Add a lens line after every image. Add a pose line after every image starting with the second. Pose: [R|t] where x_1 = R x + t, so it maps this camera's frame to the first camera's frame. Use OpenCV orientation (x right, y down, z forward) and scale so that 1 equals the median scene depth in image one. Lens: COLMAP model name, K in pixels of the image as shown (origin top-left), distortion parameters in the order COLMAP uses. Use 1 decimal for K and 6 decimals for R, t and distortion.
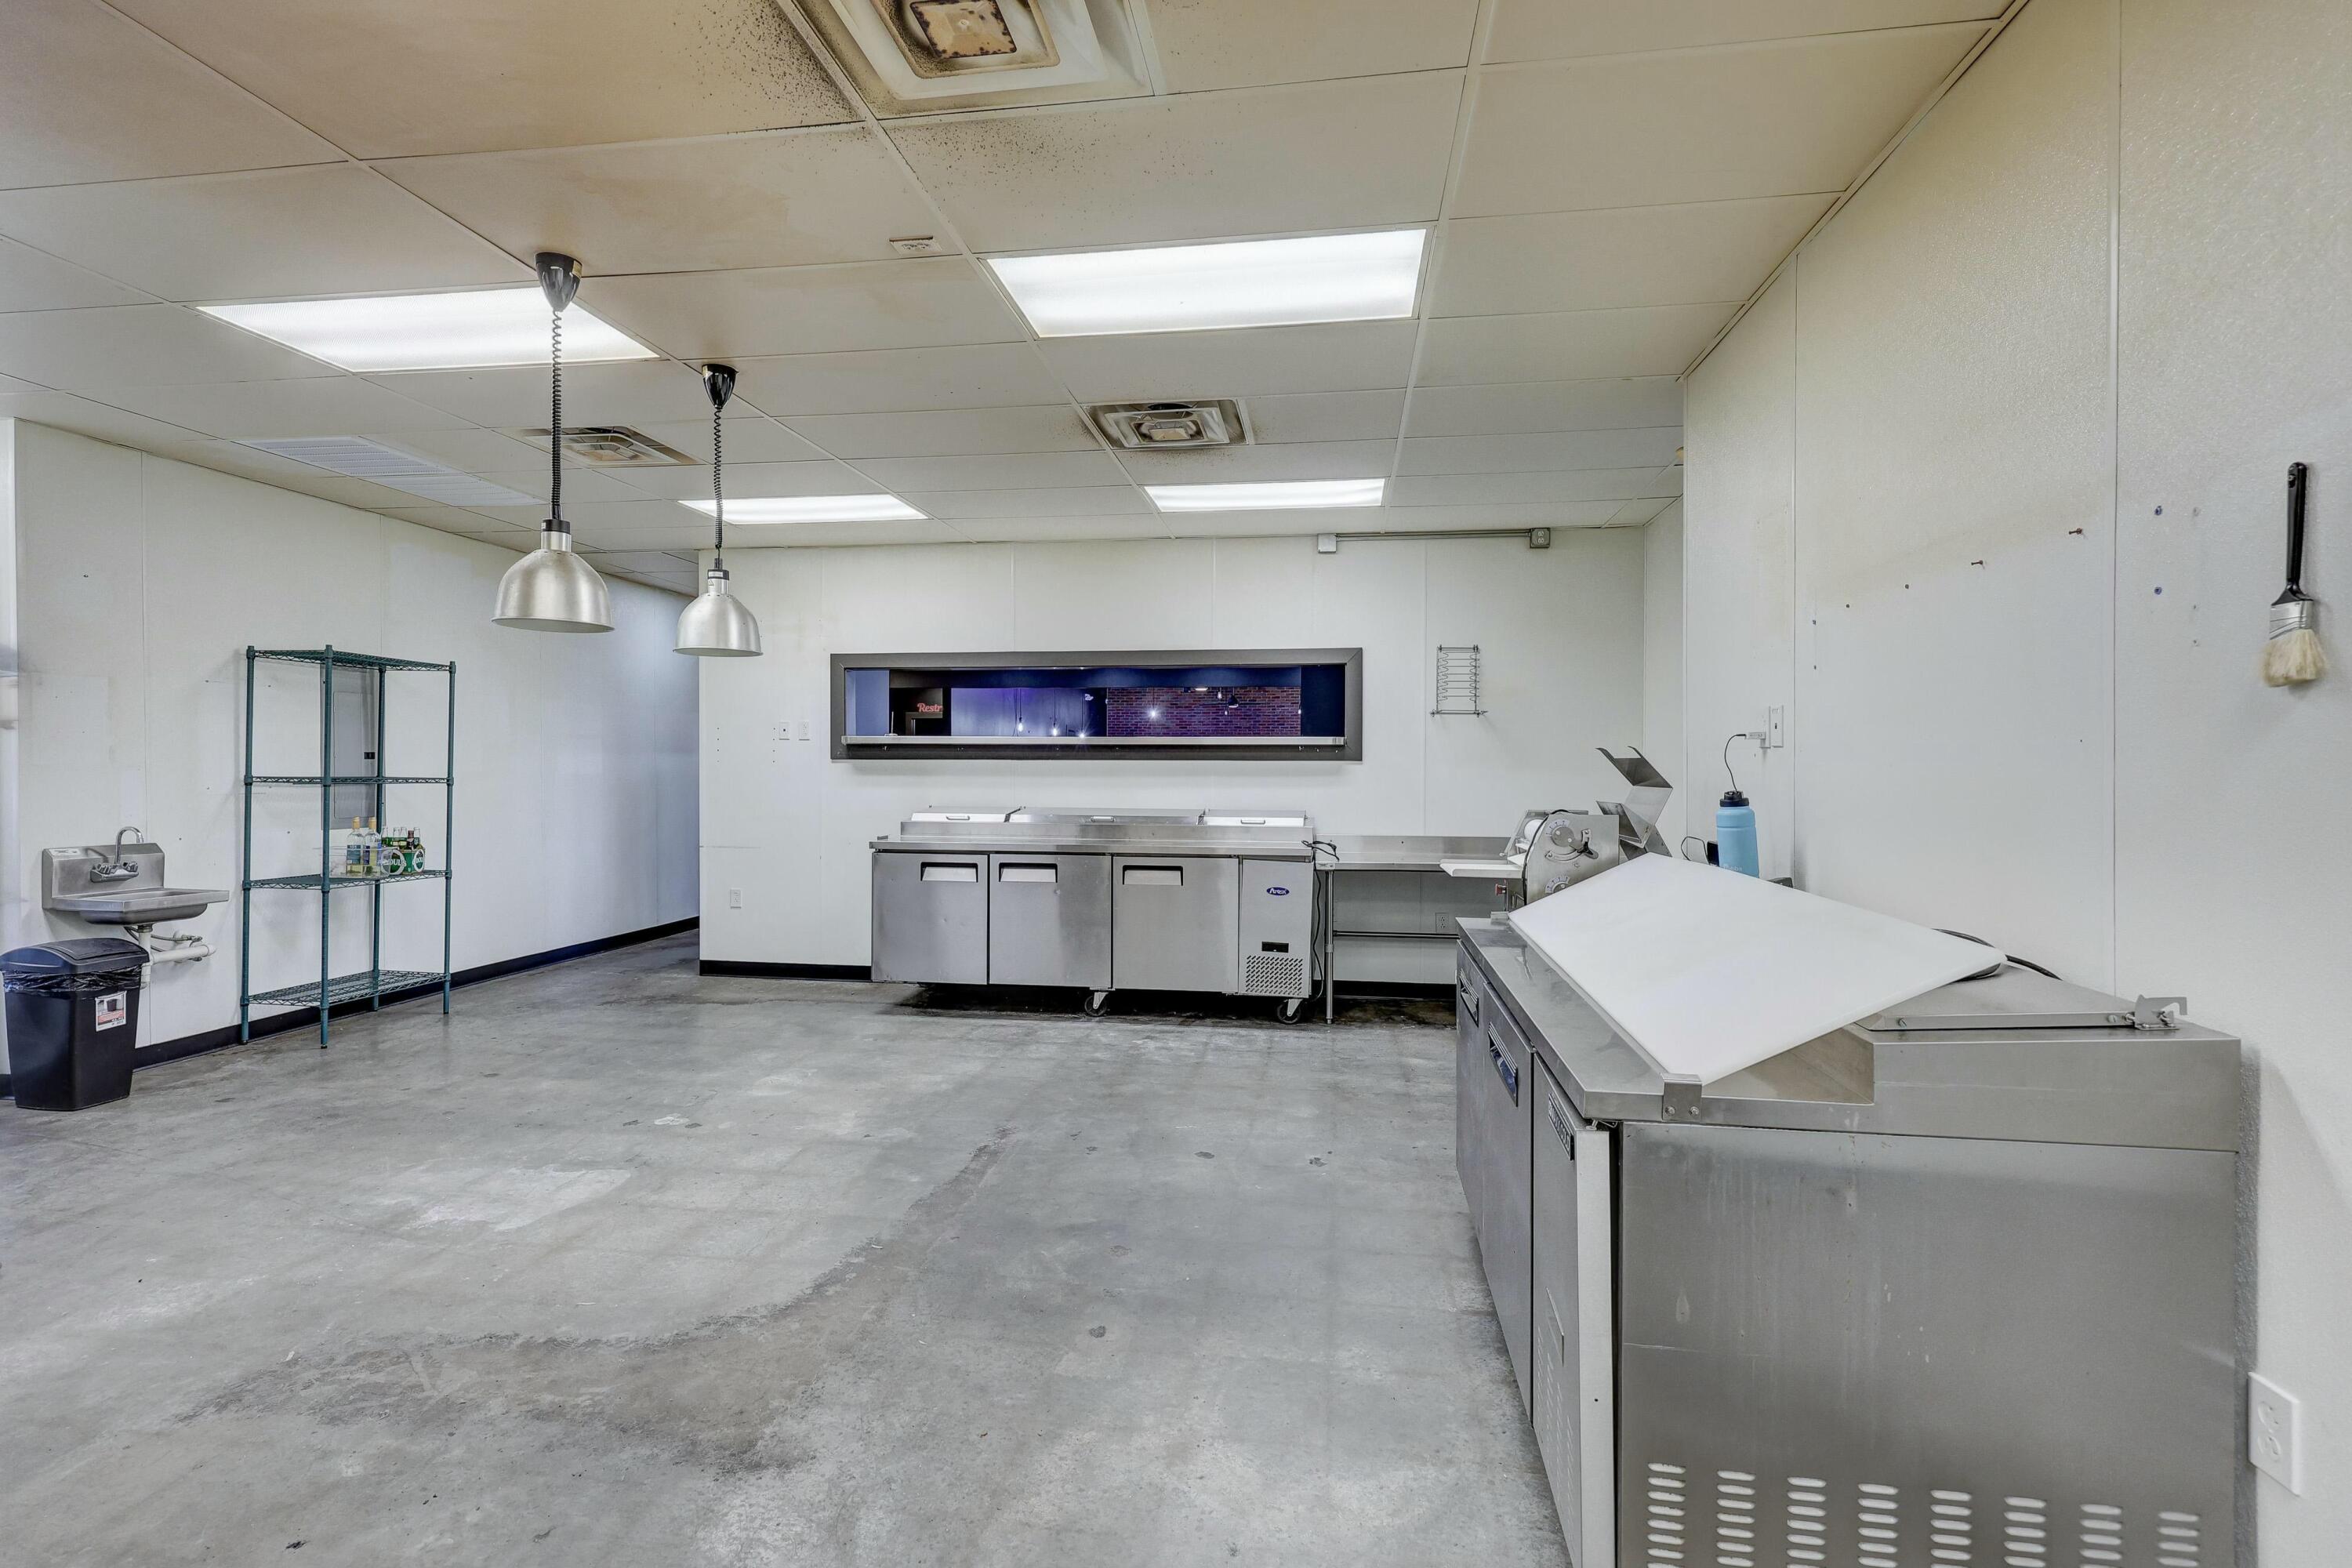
lens RADIAL K [[1103.4, 0, 1188.3], [0, 1103.4, 767.7], [0, 0, 1]] dist [-0.000304, -0.000307]
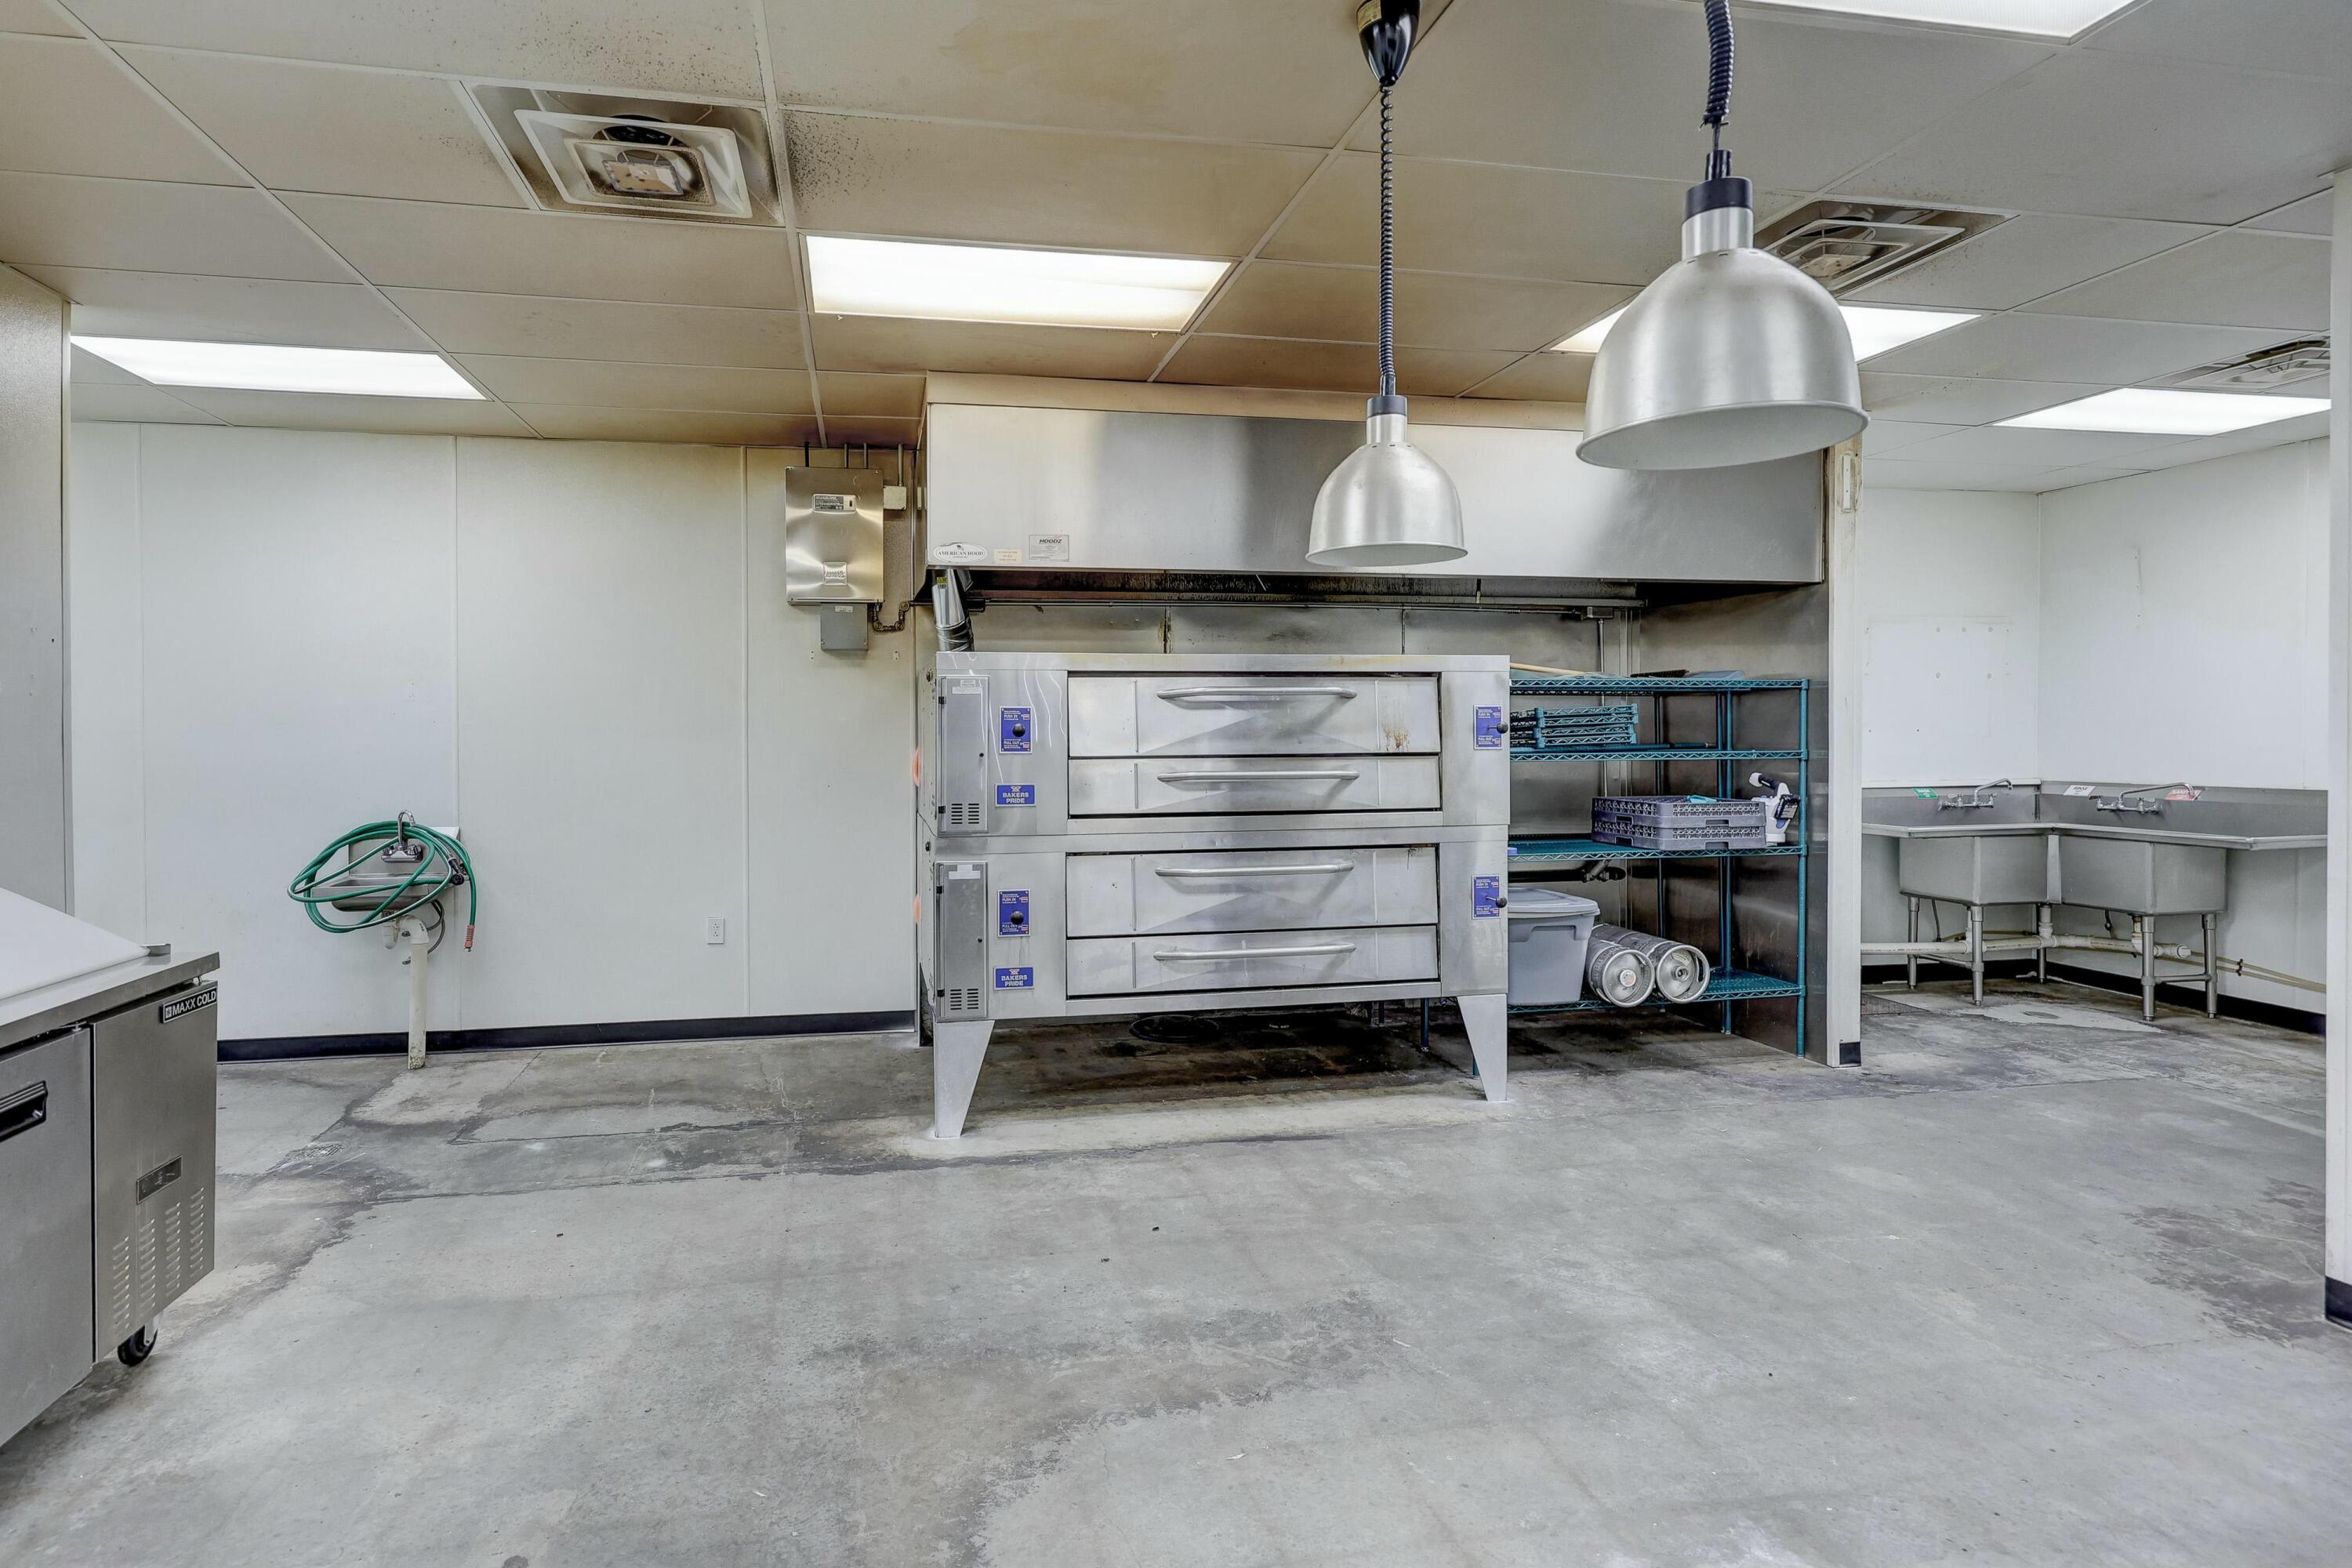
lens RADIAL K [[1167.8, 0, 1088.3], [0, 1167.8, 740.9], [0, 0, 1]] dist [0.001776, -0.001163]
pose [[-0.948978, 0.003828, -0.315318, -0.151722], [0.000394, 0.999940, 0.010956, -0.021670], [0.315341, 0.010272, -0.948923, 1.402592]]
